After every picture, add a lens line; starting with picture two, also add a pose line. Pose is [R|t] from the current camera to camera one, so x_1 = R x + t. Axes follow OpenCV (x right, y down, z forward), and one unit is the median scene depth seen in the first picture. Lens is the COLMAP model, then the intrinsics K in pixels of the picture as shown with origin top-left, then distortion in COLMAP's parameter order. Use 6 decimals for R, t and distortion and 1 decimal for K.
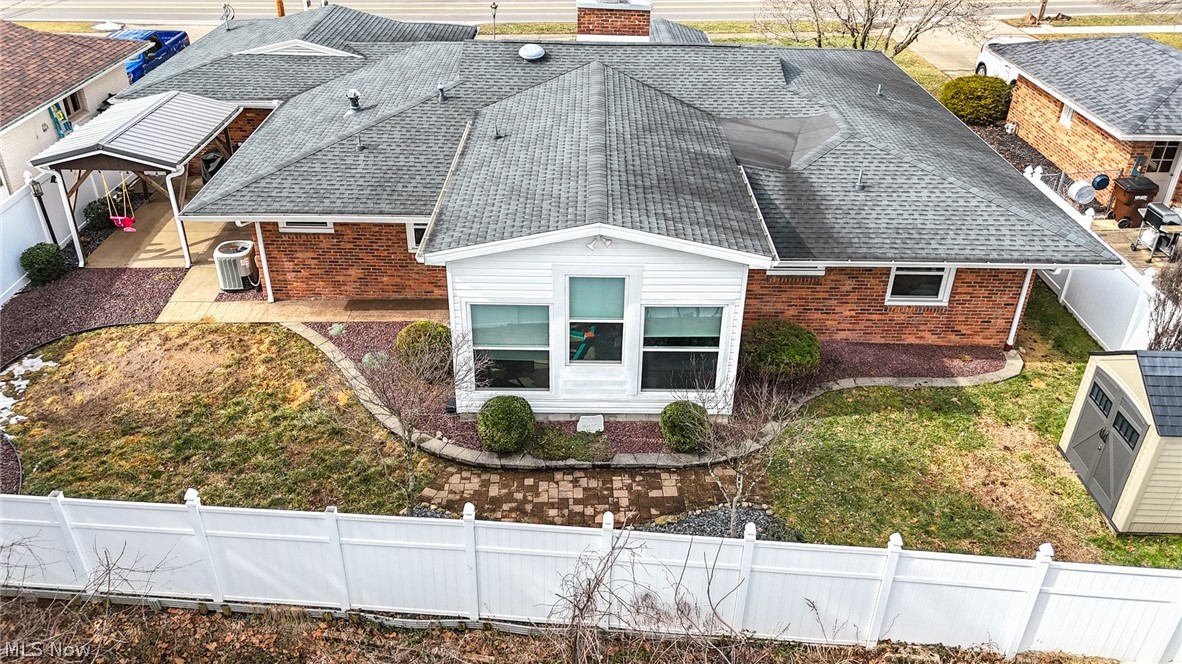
lens RADIAL K [[876.1, 0, 590.2], [0, 876.1, 327.6], [0, 0, 1]] dist [0.081677, -0.071710]
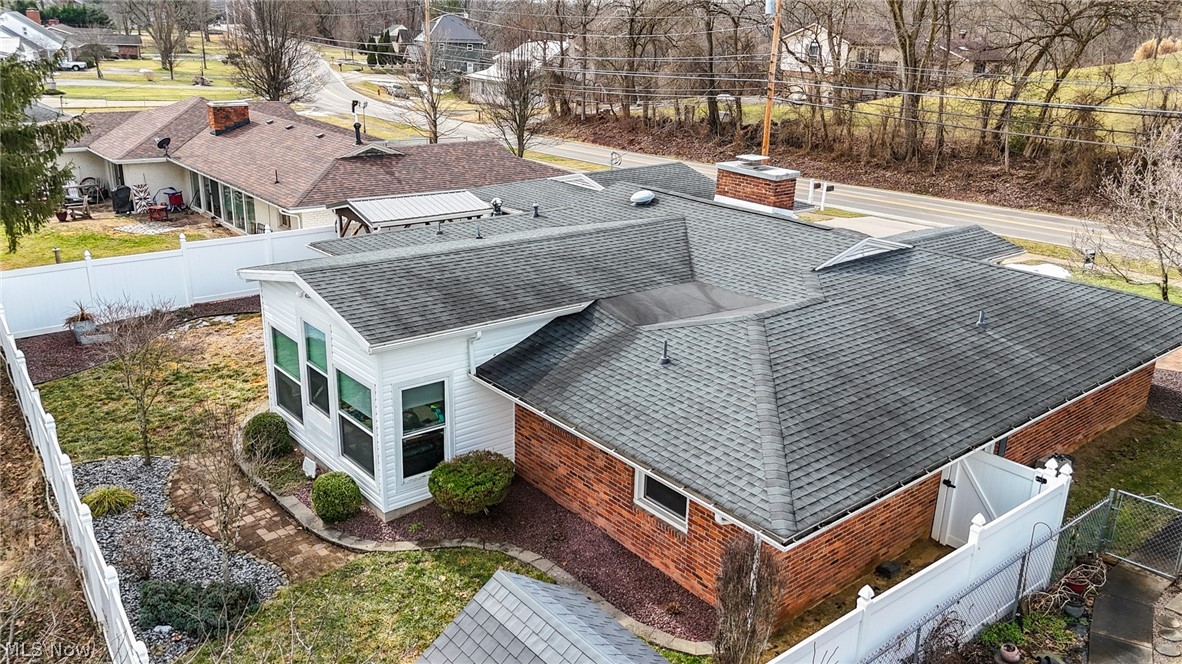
lens RADIAL K [[887.4, 0, 591.0], [0, 887.4, 332.0], [0, 0, 1]] dist [0.071934, -0.075161]
pose [[0.658005, 0.255153, -0.708467, 0.847682], [-0.406758, 0.912207, -0.049256, -0.112570], [0.633701, 0.320585, 0.704023, 0.341134]]
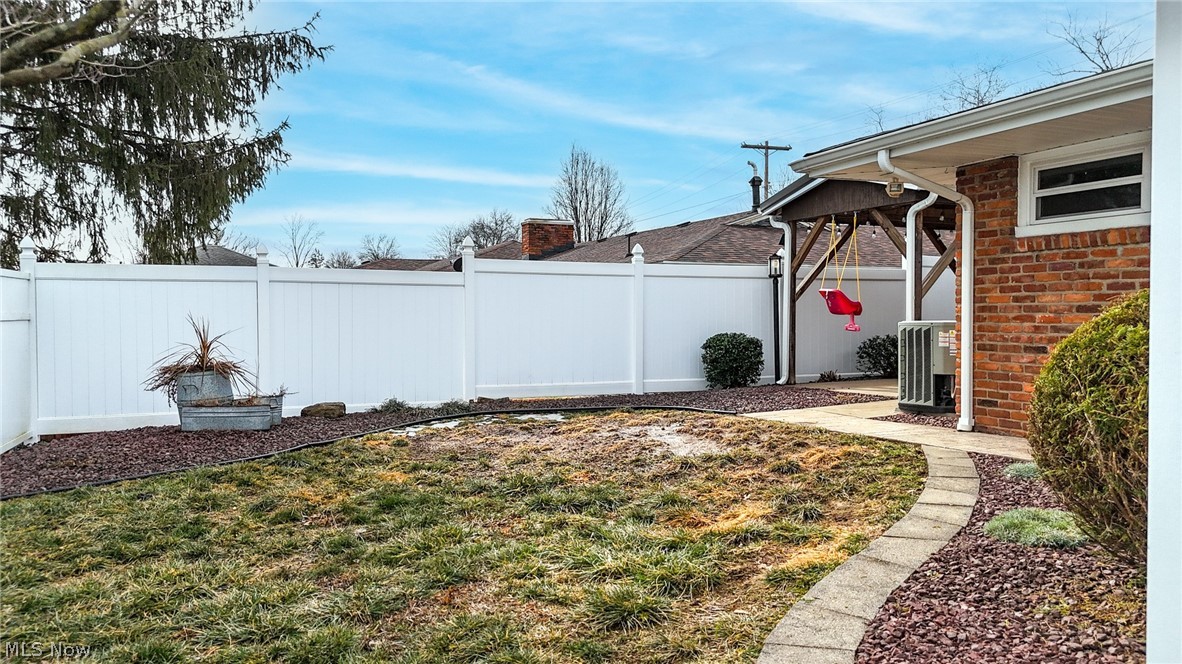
lens RADIAL K [[876.1, 0, 590.2], [0, 876.1, 327.6], [0, 0, 1]] dist [0.081677, -0.071710]
pose [[0.410677, 0.003075, -0.911776, -0.080942], [-0.458657, 0.864958, -0.203669, 0.095571], [0.788022, 0.501834, 0.356628, 0.789330]]
